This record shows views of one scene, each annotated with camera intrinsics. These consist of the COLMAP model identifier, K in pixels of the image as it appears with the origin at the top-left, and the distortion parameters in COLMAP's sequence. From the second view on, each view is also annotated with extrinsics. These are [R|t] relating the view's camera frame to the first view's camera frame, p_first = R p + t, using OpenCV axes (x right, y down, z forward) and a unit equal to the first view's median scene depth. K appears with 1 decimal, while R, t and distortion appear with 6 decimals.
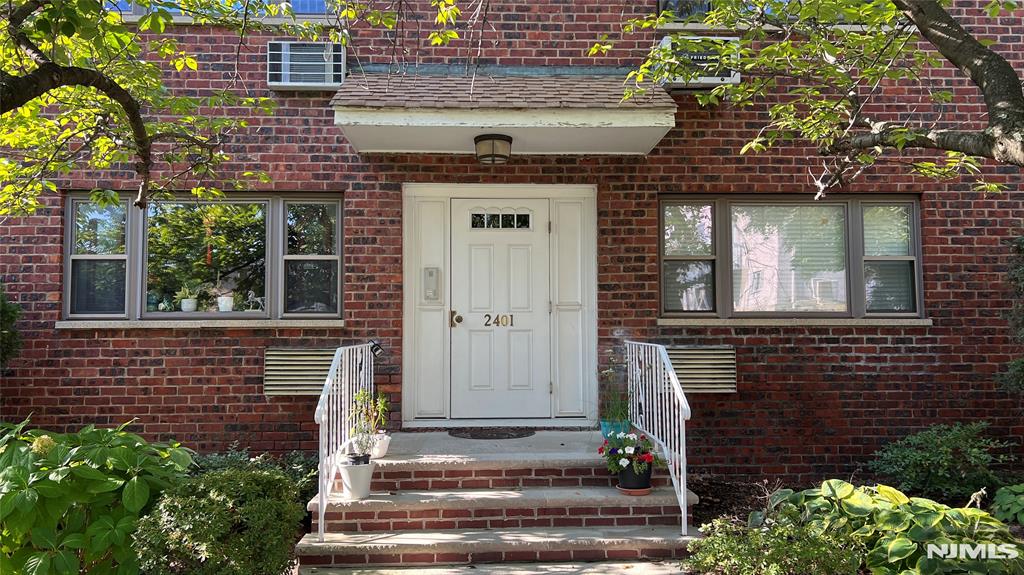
lens RADIAL K [[784.0, 0, 517.4], [0, 784.0, 291.1], [0, 0, 1]] dist [0.057442, -0.055295]
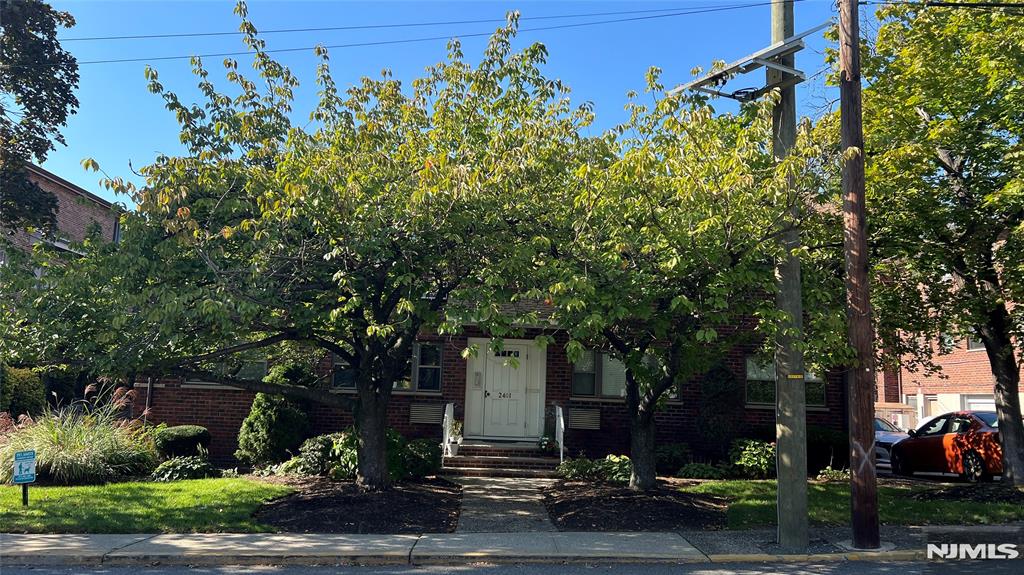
lens RADIAL K [[784.0, 0, 508.3], [0, 784.0, 279.1], [0, 0, 1]] dist [0.057442, -0.055295]
pose [[0.998683, 0.033250, -0.039067, 0.071942], [-0.036779, 0.994949, -0.093398, -0.096887], [0.035764, 0.094712, 0.994862, -1.488060]]
